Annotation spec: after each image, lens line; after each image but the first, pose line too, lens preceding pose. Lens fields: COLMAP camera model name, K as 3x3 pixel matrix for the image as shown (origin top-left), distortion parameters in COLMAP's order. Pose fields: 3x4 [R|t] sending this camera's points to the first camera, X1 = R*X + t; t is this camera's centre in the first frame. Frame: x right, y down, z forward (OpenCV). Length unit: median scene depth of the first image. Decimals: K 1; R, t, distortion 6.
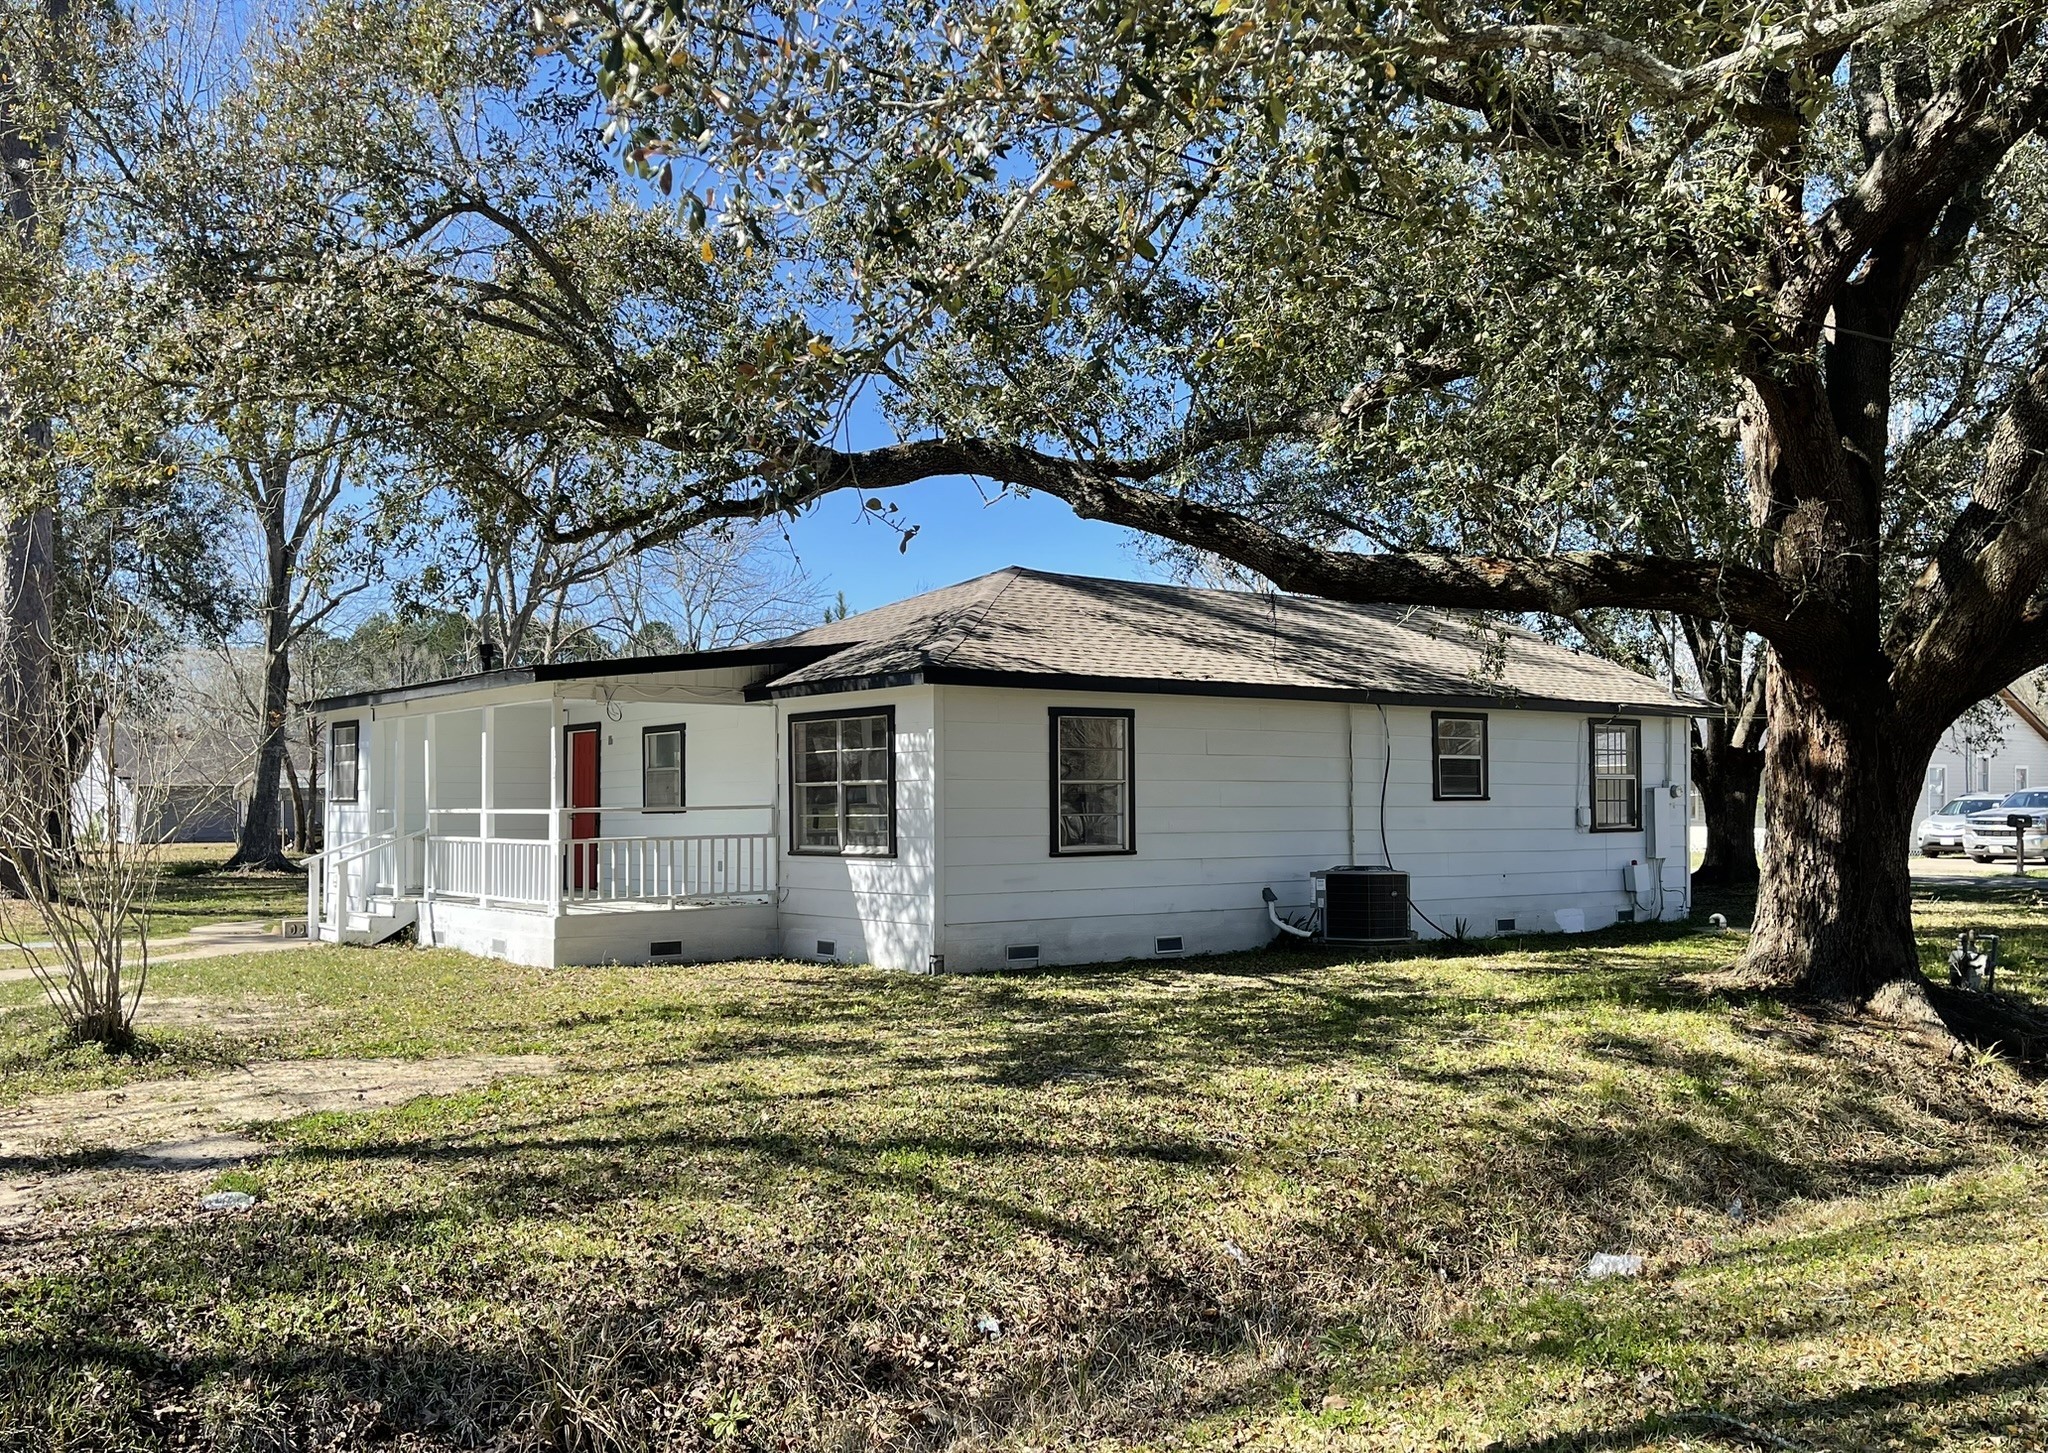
lens RADIAL K [[1746.7, 0, 1024.0], [0, 1746.7, 726.5], [0, 0, 1]] dist [-0.000380, -0.000258]
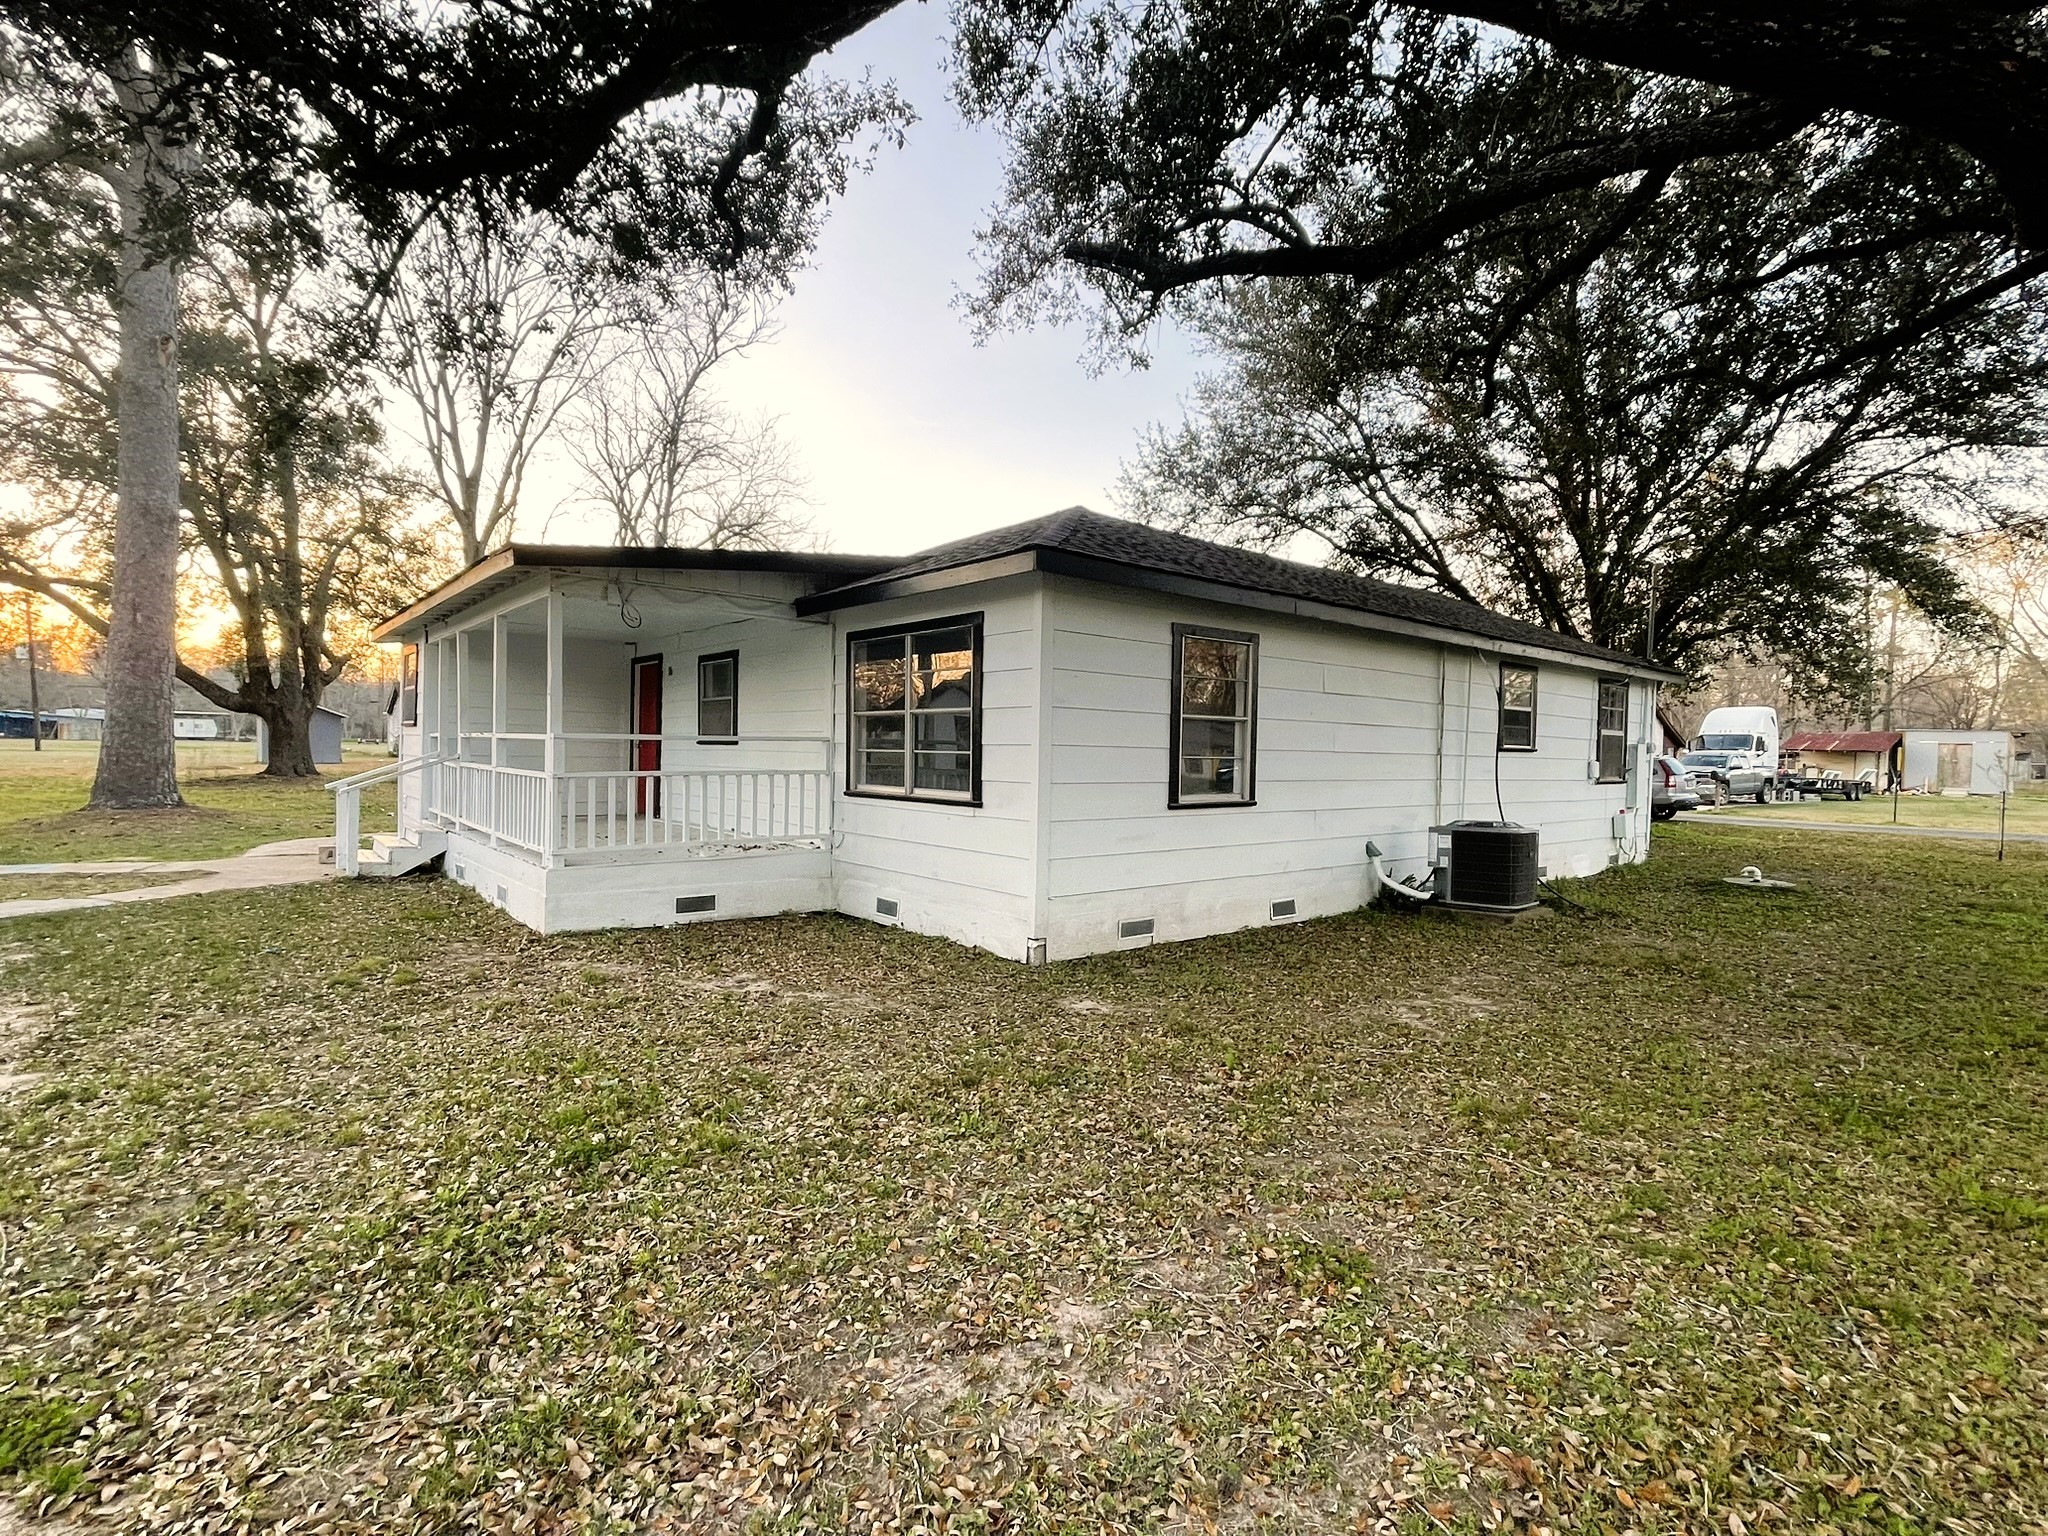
lens RADIAL K [[835.3, 0, 1024.0], [0, 835.3, 768.0], [0, 0, 1]] dist [-0.001251, -0.000157]
pose [[0.997142, 0.023867, 0.071675, -0.075653], [-0.028896, 0.997130, 0.069972, 0.028367], [-0.069799, -0.071844, 0.994971, 0.579848]]
